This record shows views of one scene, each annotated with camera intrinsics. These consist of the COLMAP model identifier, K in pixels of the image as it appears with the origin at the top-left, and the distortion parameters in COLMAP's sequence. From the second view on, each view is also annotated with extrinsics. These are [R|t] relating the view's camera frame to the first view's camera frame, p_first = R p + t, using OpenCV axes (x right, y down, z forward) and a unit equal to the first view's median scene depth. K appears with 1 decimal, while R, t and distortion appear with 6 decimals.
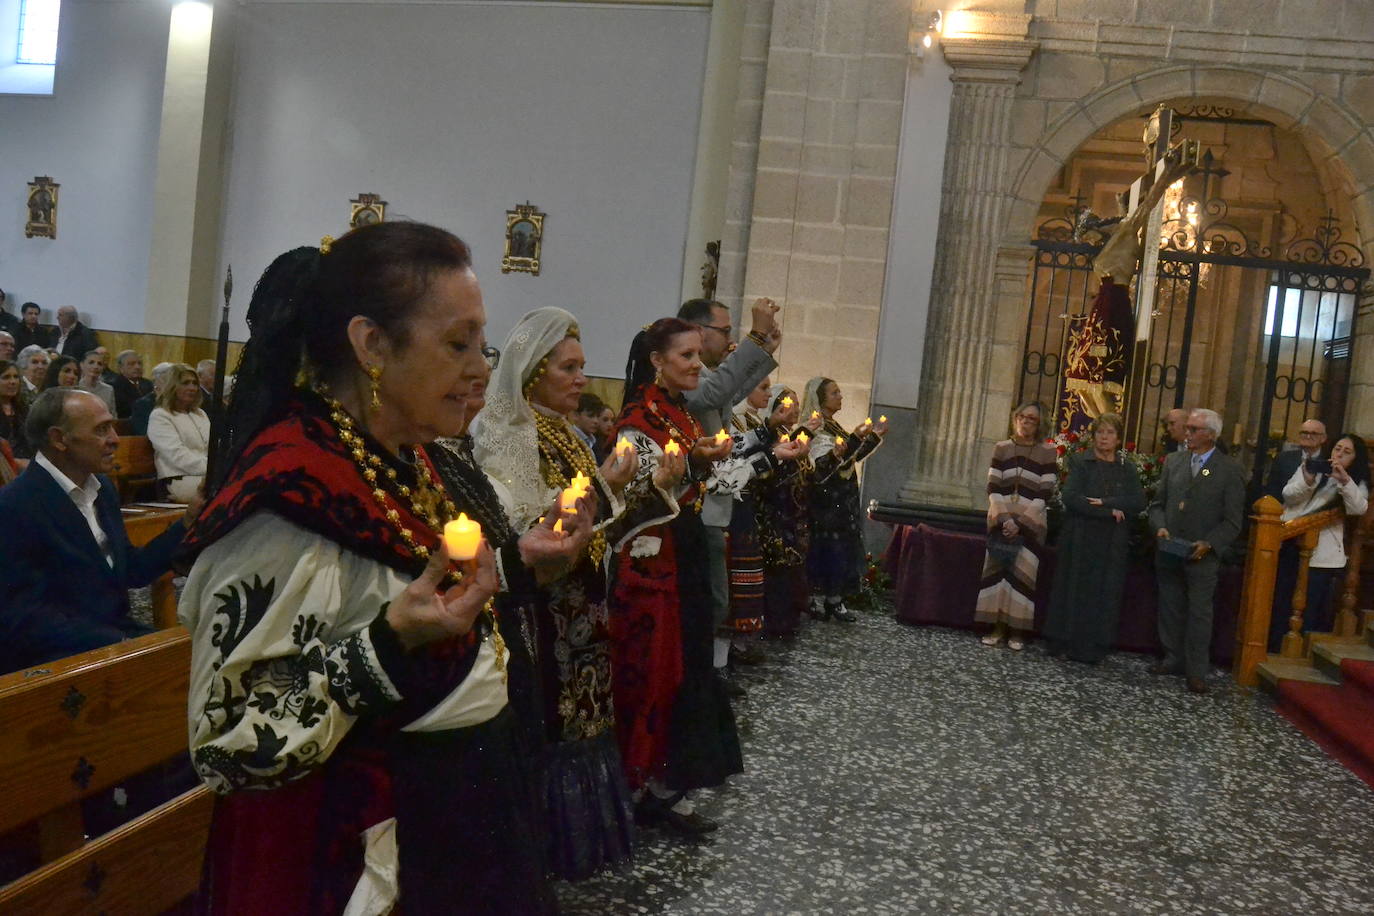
lens RADIAL K [[1097.7, 0, 689.5], [0, 1097.7, 472.0], [0, 0, 1]] dist [-0.095097, 0.039377]
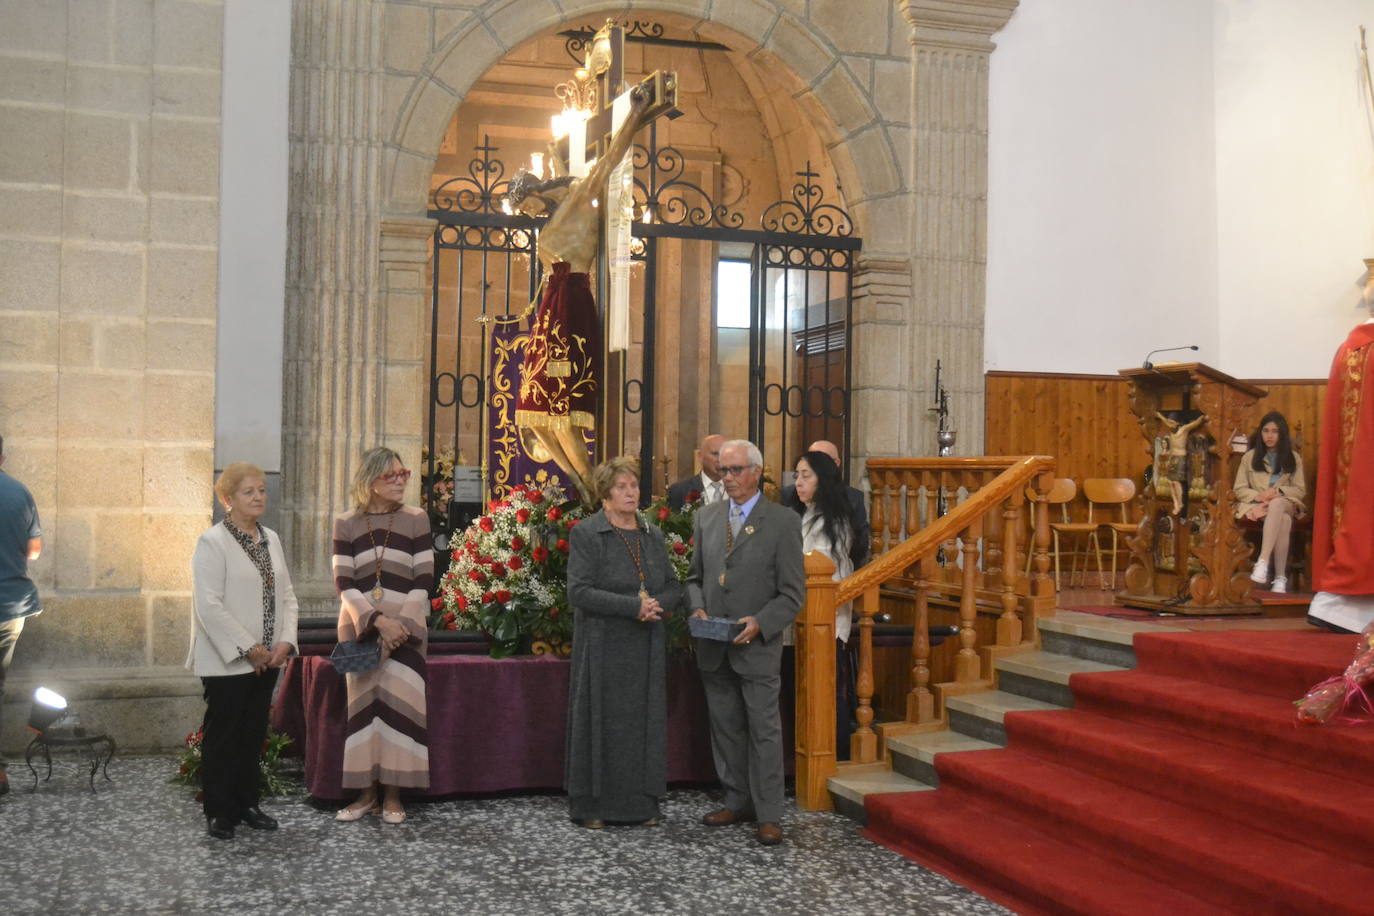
lens RADIAL K [[1625.9, 0, 698.7], [0, 1625.9, 468.4], [0, 0, 1]] dist [-0.057839, 0.000000]
pose [[0.863359, -0.085364, 0.497317, -0.059648], [0.108604, 0.993923, -0.017935, -0.016517], [-0.492764, 0.069495, 0.867383, 0.044665]]
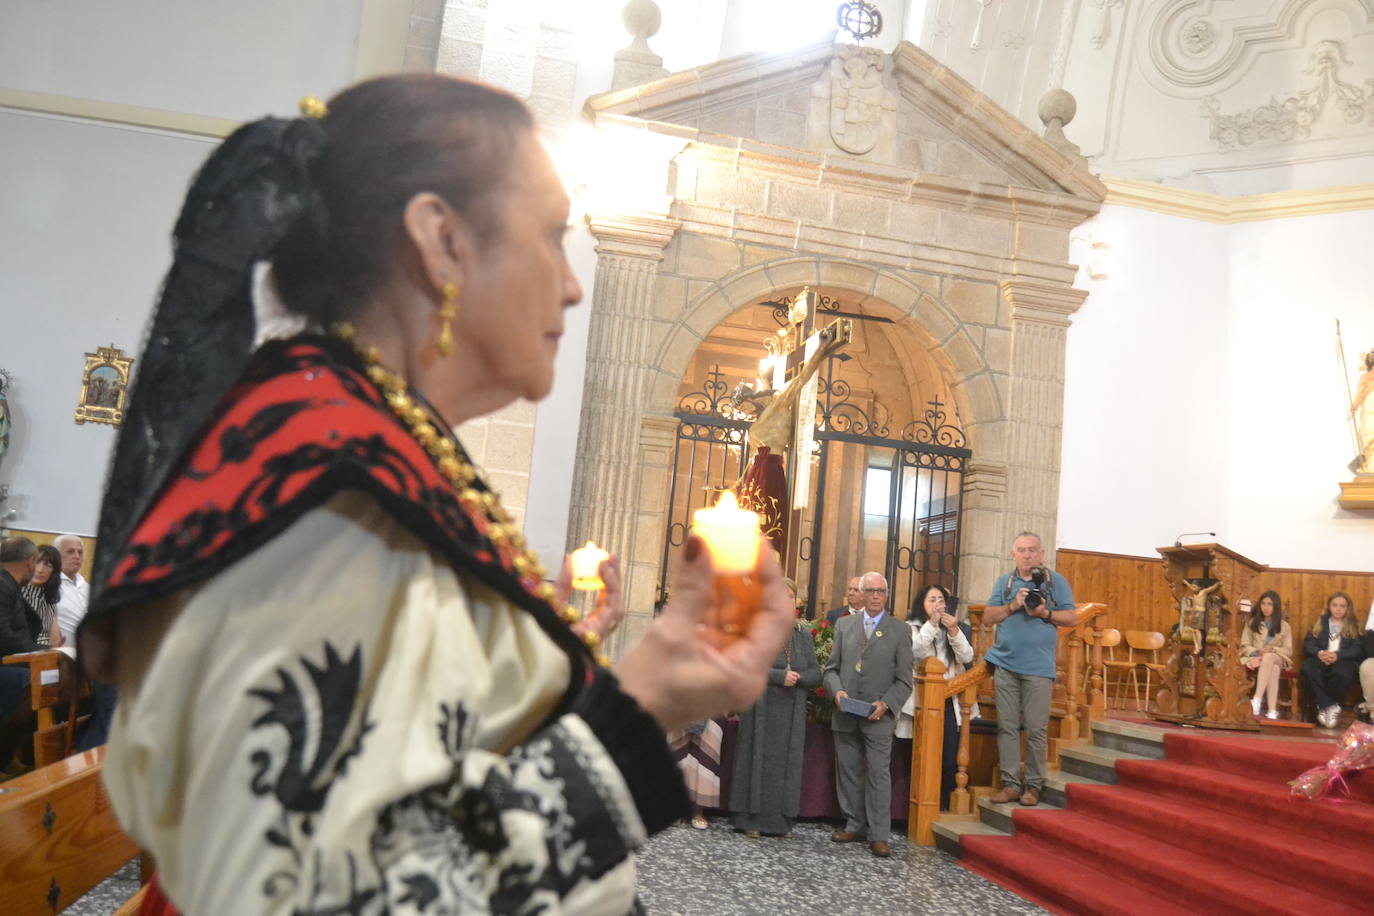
lens RADIAL K [[1131.5, 0, 688.7], [0, 1131.5, 468.2], [0, 0, 1]] dist [-0.092362, 0.035855]
pose [[0.924729, 0.035615, 0.378957, -0.070013], [0.030009, 0.985692, -0.165864, 0.012124], [-0.379442, 0.164751, 0.910429, 0.049247]]
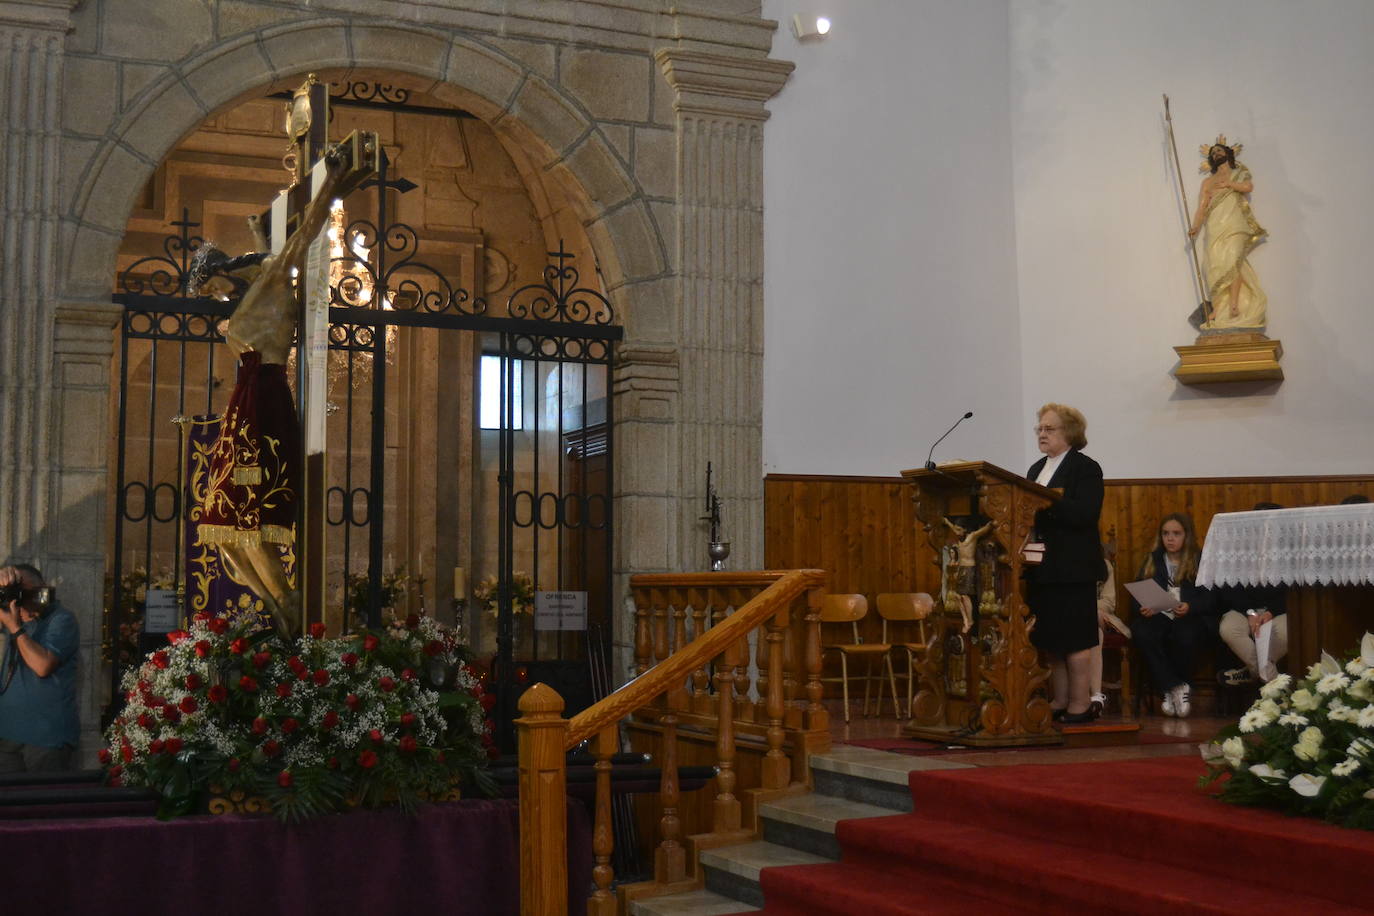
lens RADIAL K [[1766.9, 0, 709.0], [0, 1766.9, 467.3], [0, 0, 1]] dist [-0.053278, 0.000000]
pose [[0.804666, -0.059447, 0.590744, 0.008117], [0.125661, 0.989487, -0.071593, -0.012619], [-0.580278, 0.131842, 0.803676, 0.061201]]
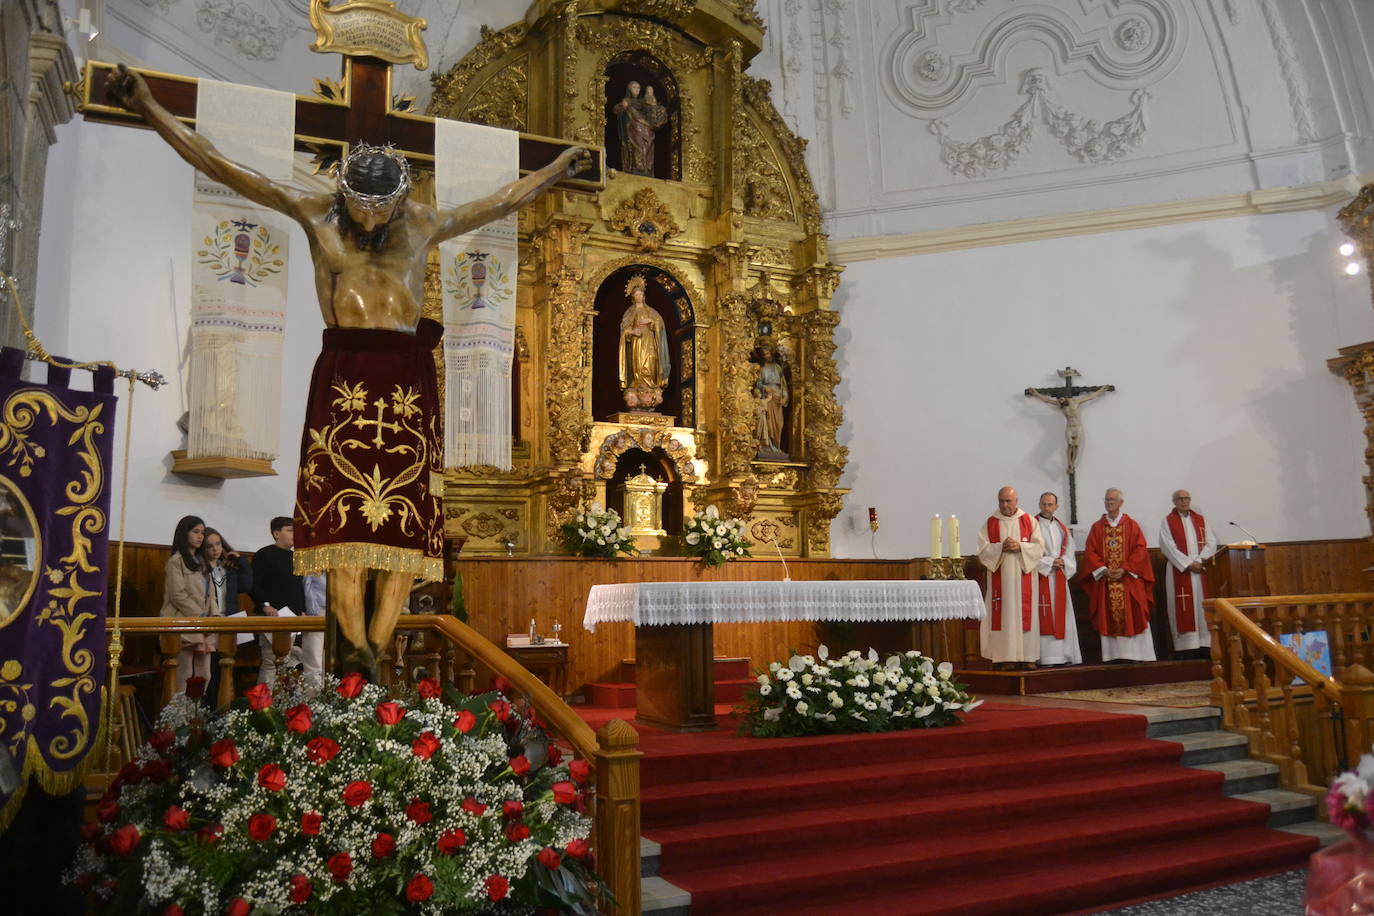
lens RADIAL K [[1091.5, 0, 685.5], [0, 1091.5, 502.4], [0, 0, 1]] dist [-0.073191, -0.001641]
pose [[-0.586656, -0.001632, 0.809834, -0.036282], [0.022672, 0.999573, 0.018438, -0.093338], [-0.809519, 0.029177, -0.586369, 1.000544]]
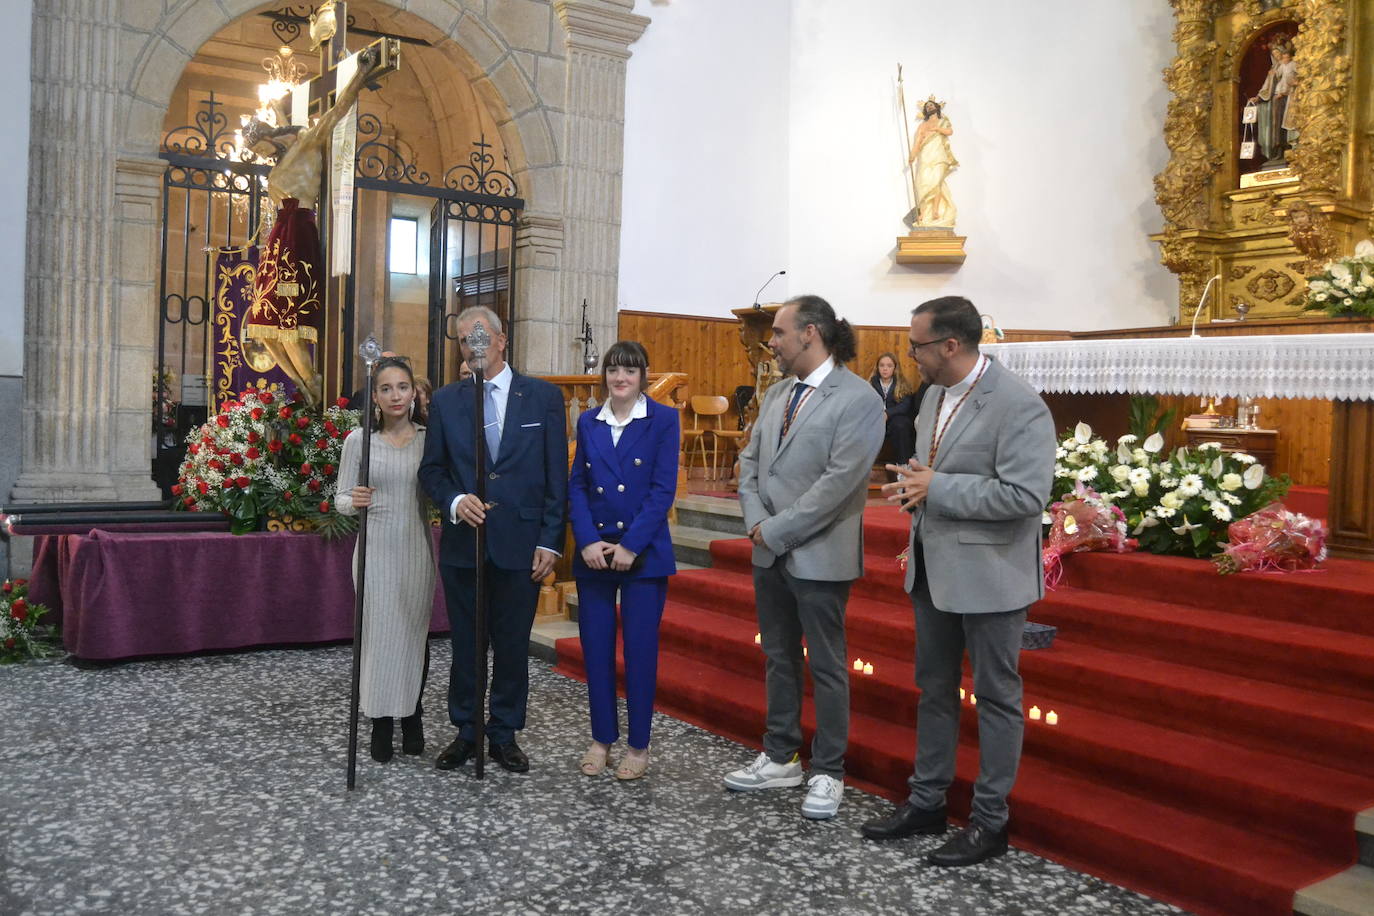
lens RADIAL K [[1230.7, 0, 695.5], [0, 1230.7, 469.3], [0, 0, 1]] dist [-0.083124, 0.031812]
pose [[0.685755, -0.112126, 0.719144, -0.075144], [0.091778, 0.993497, 0.067385, -0.008783], [-0.722022, 0.019792, 0.691587, 0.121433]]
